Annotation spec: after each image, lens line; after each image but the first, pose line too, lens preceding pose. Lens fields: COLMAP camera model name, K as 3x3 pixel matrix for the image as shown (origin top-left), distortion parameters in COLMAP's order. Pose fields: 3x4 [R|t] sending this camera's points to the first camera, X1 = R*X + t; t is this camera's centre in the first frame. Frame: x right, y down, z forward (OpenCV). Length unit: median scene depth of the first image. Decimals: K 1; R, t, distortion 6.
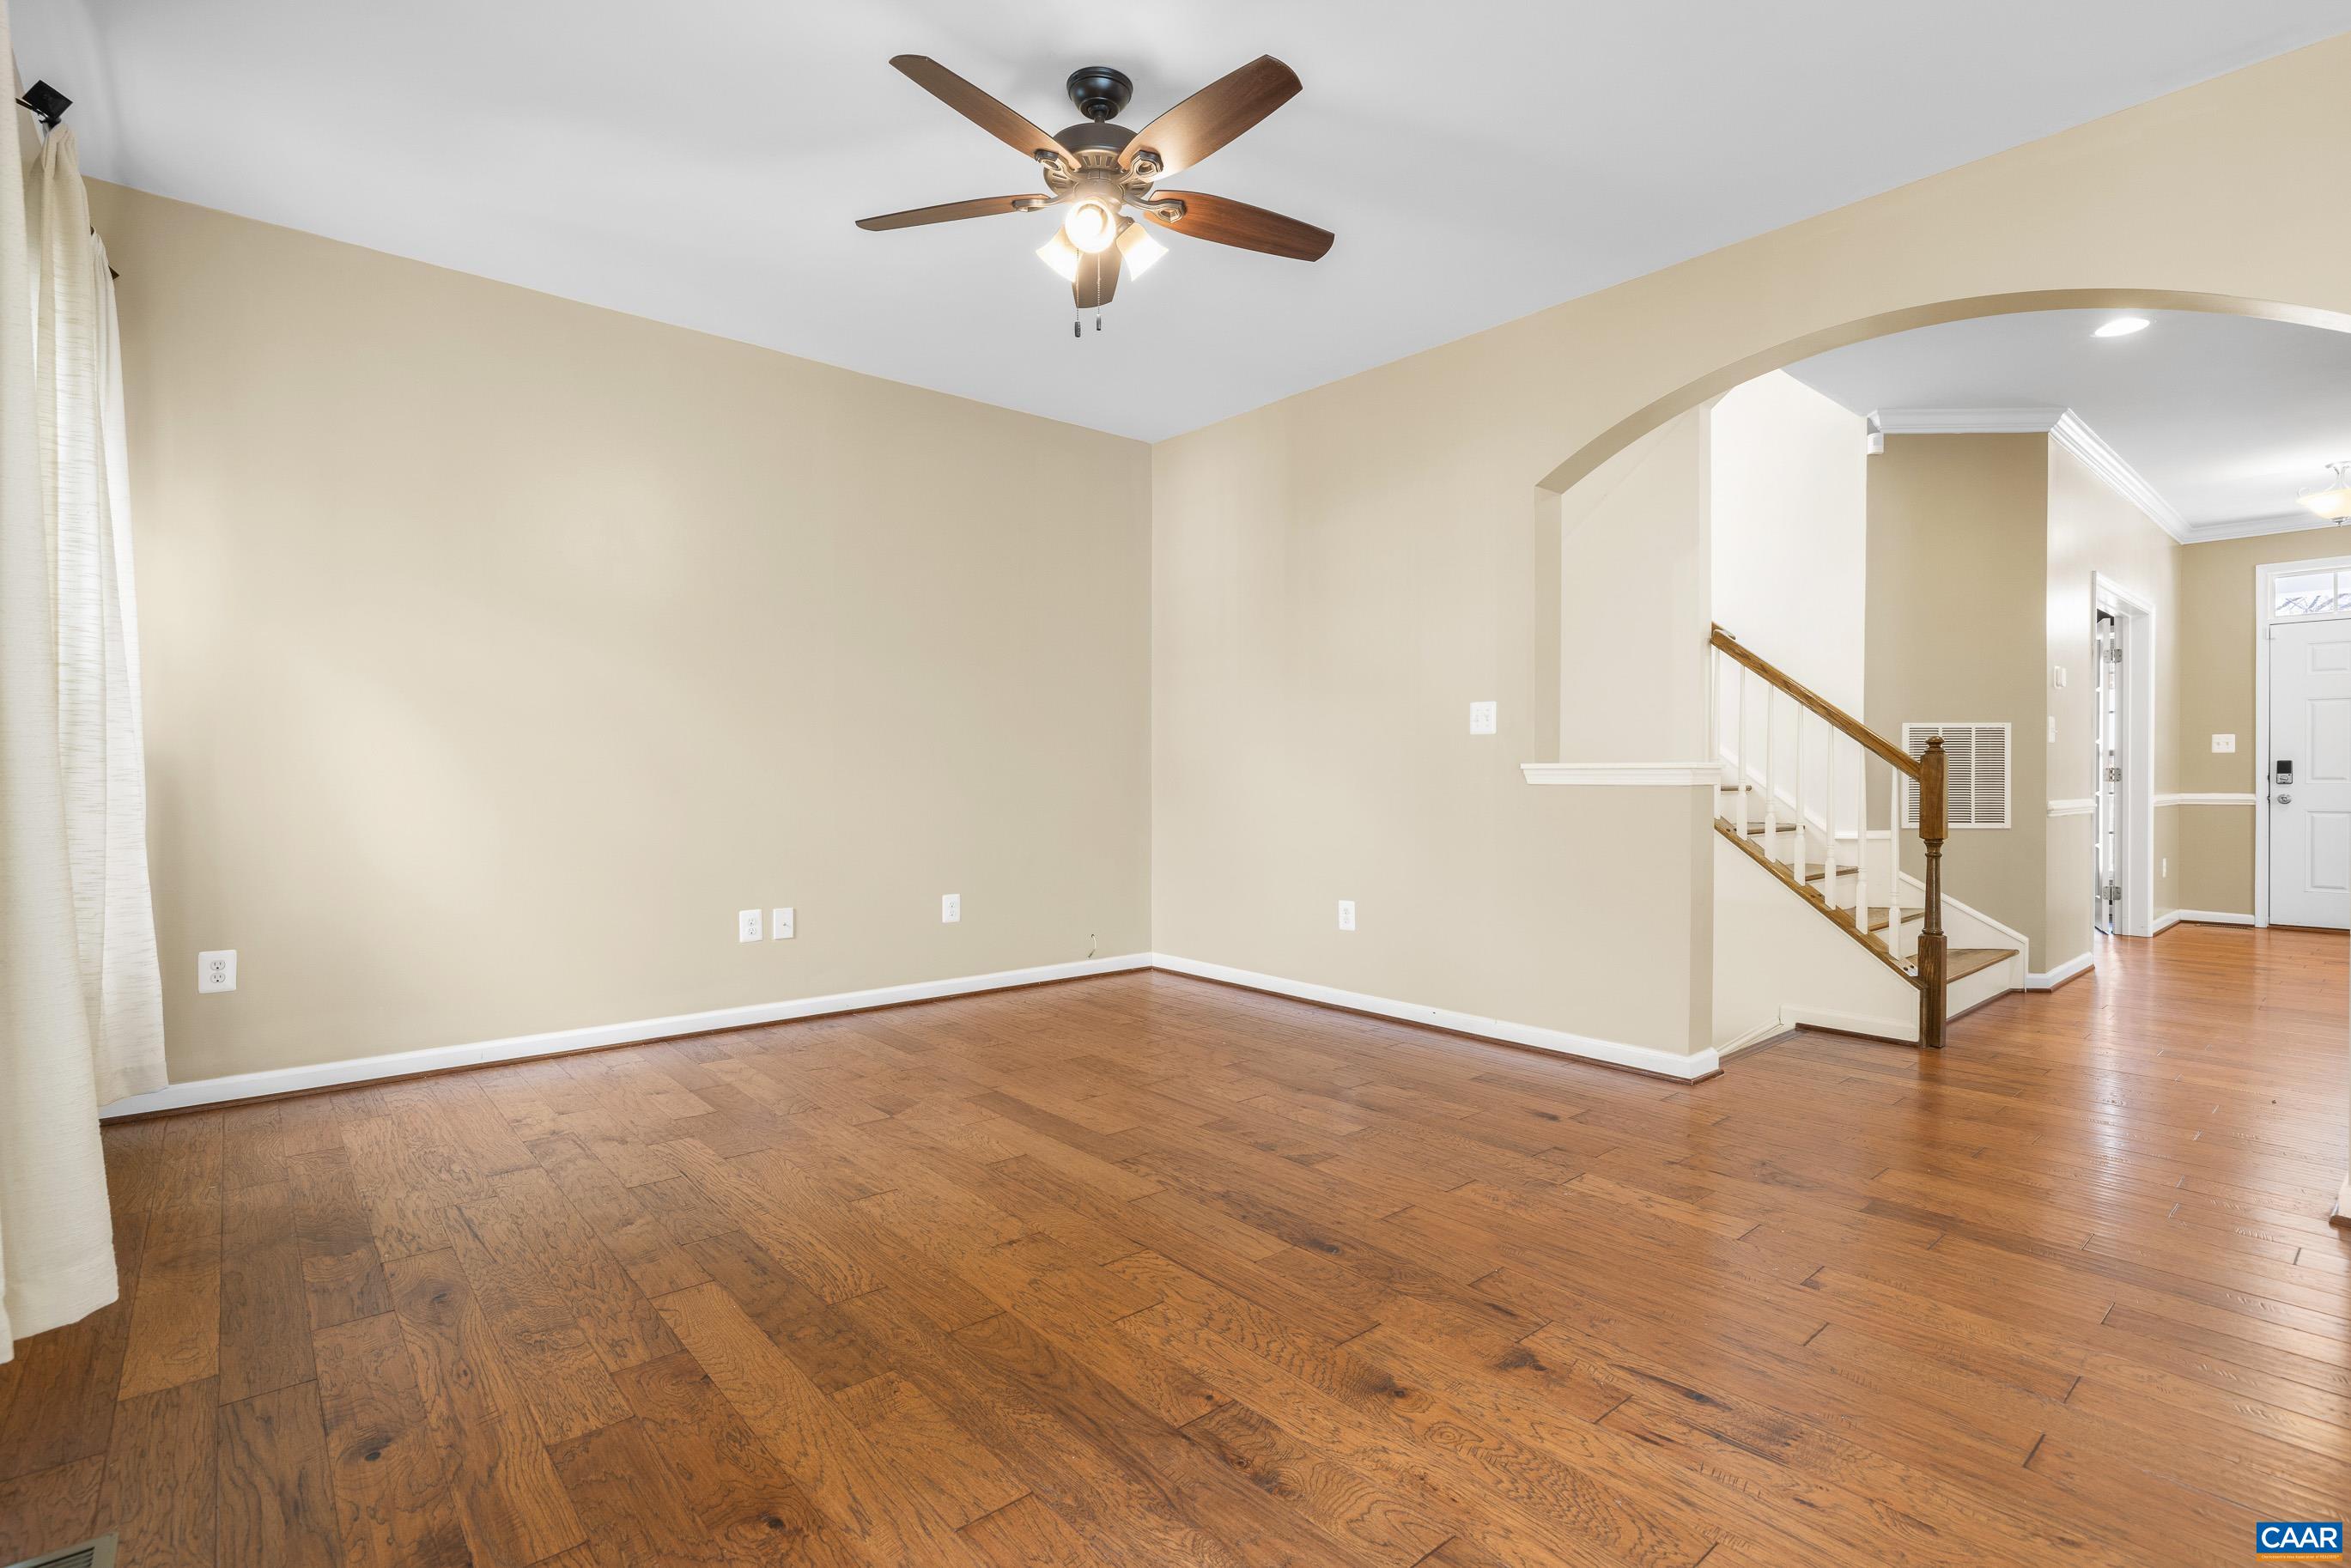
lens RADIAL K [[1114.1, 0, 1179.6], [0, 1114.1, 795.4], [0, 0, 1]] dist [-0.007906, 0.000621]
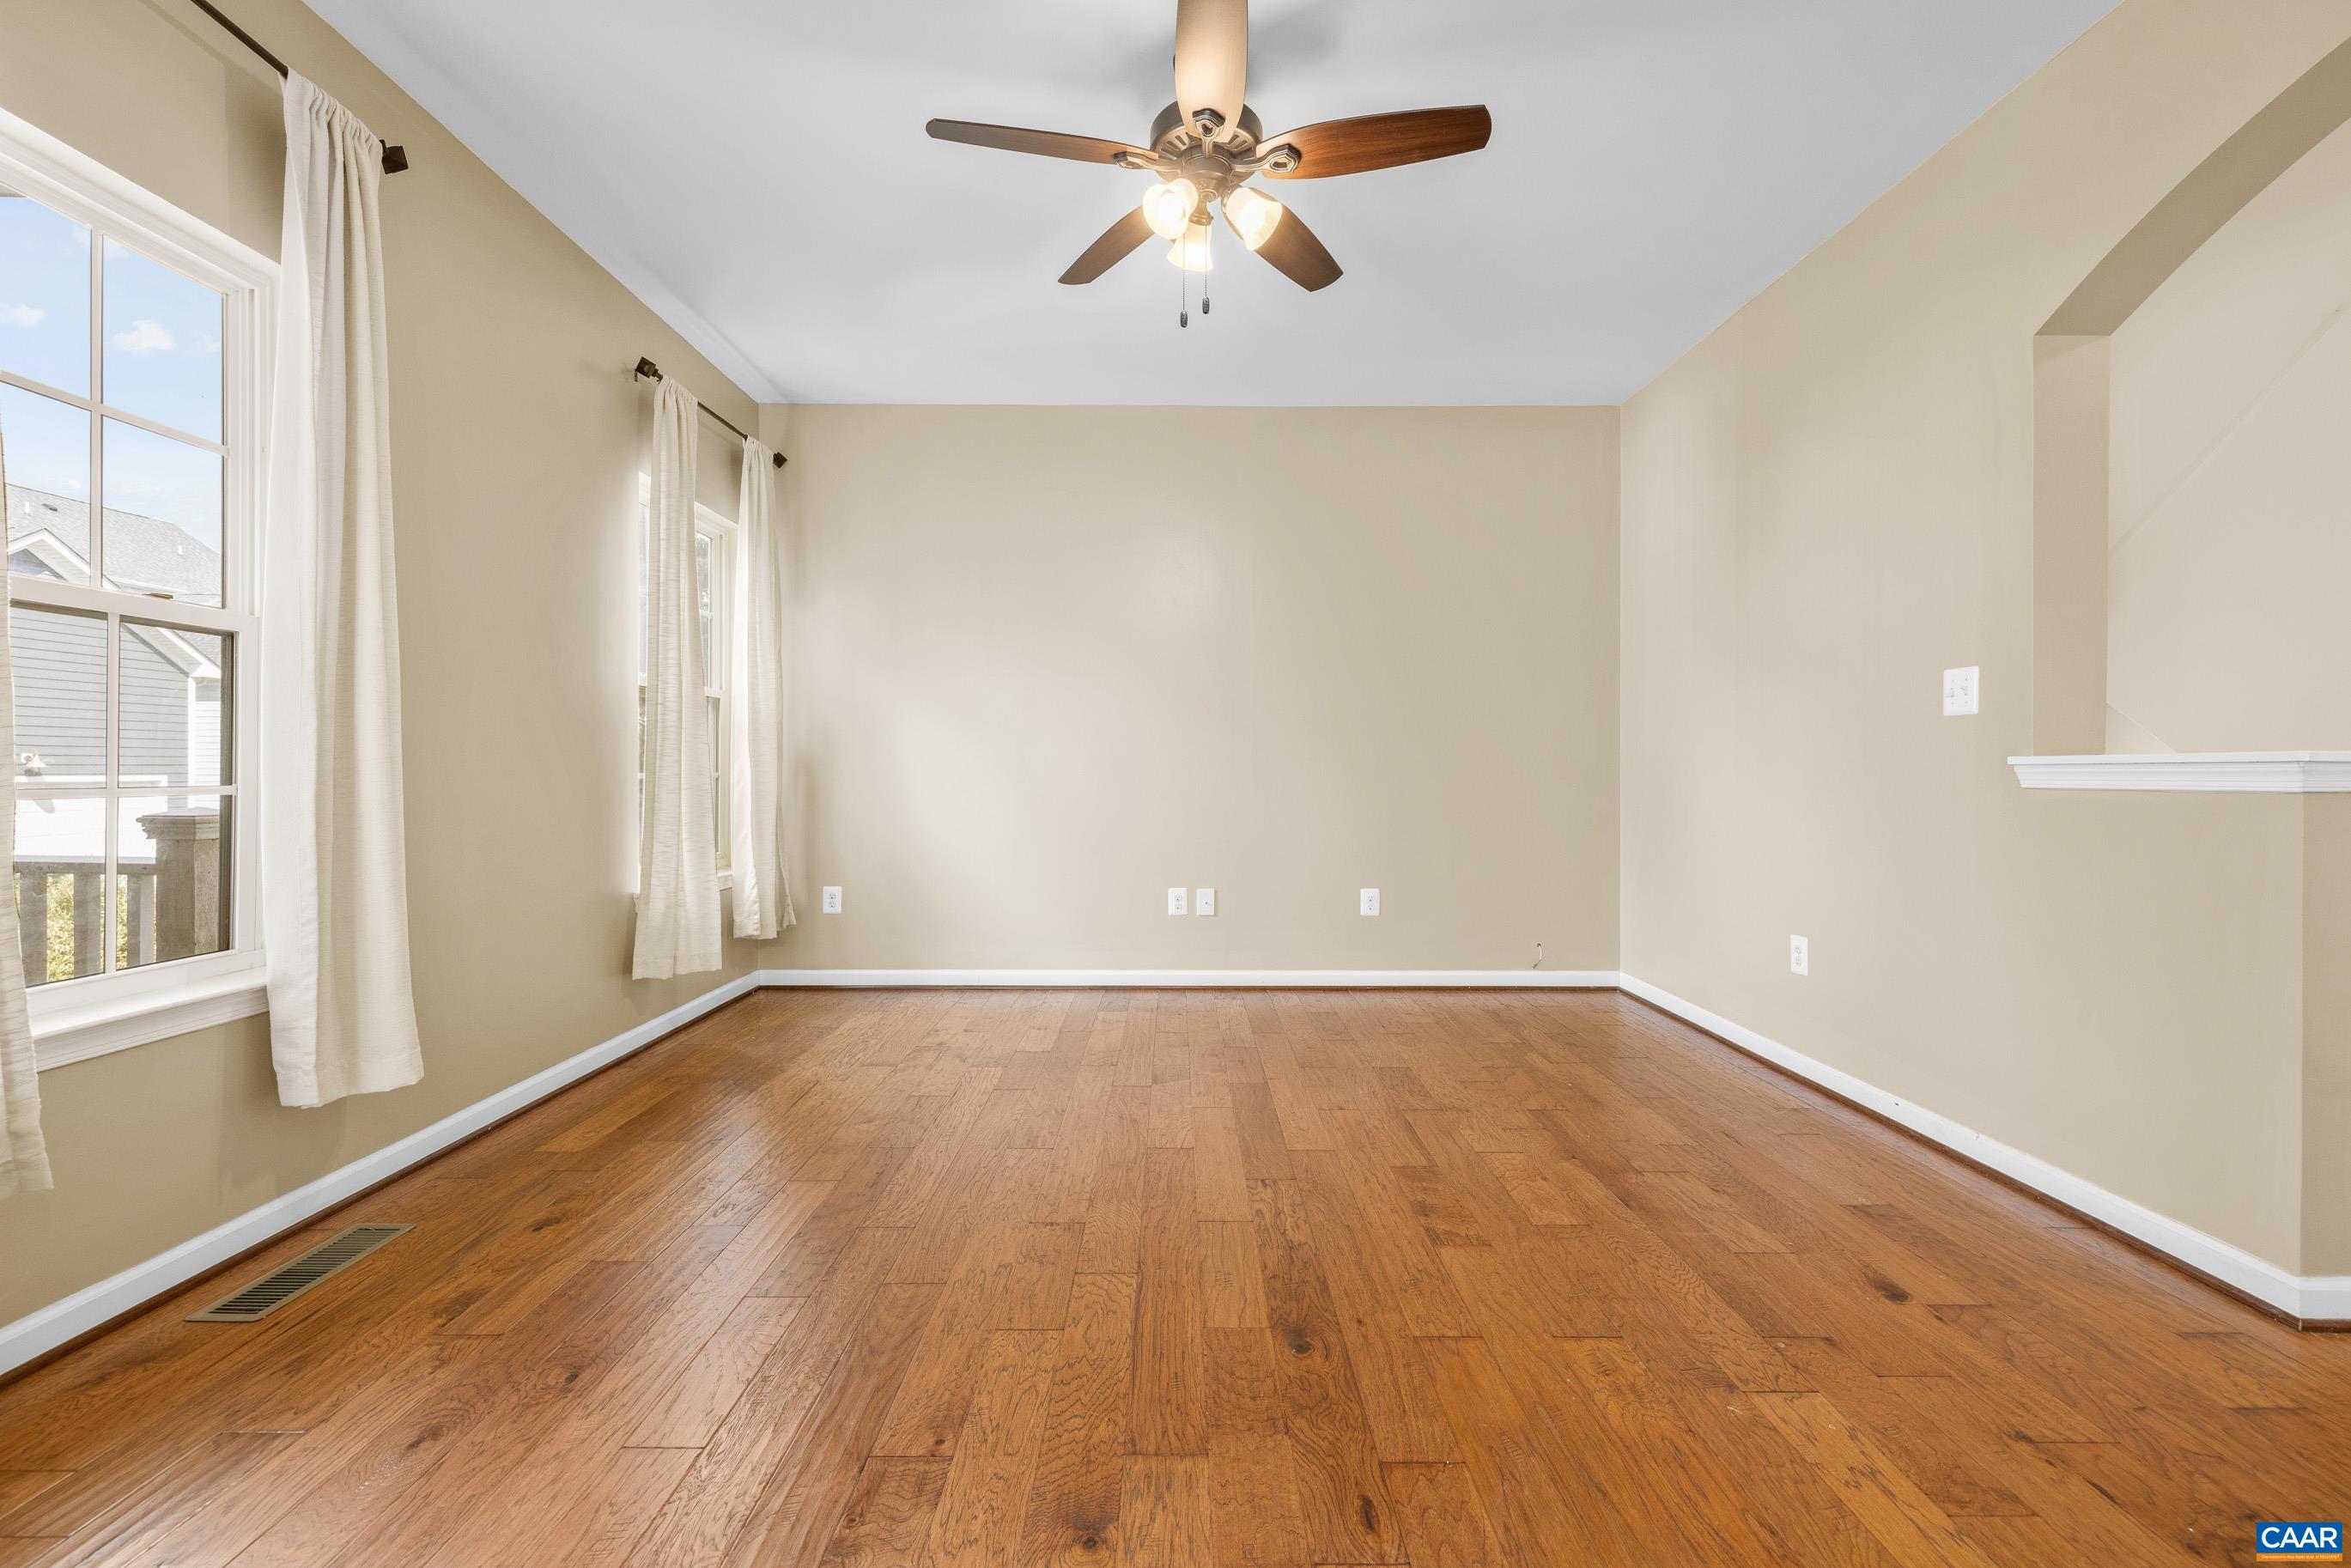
lens RADIAL K [[995.1, 0, 1175.5], [0, 995.1, 784.0], [0, 0, 1]] dist [0.000333, 0.000797]
pose [[0.755929, 0.008828, -0.654594, 0.434701], [-0.014654, 0.999887, -0.003438, -0.004045], [0.654489, 0.012192, 0.755973, 0.301314]]
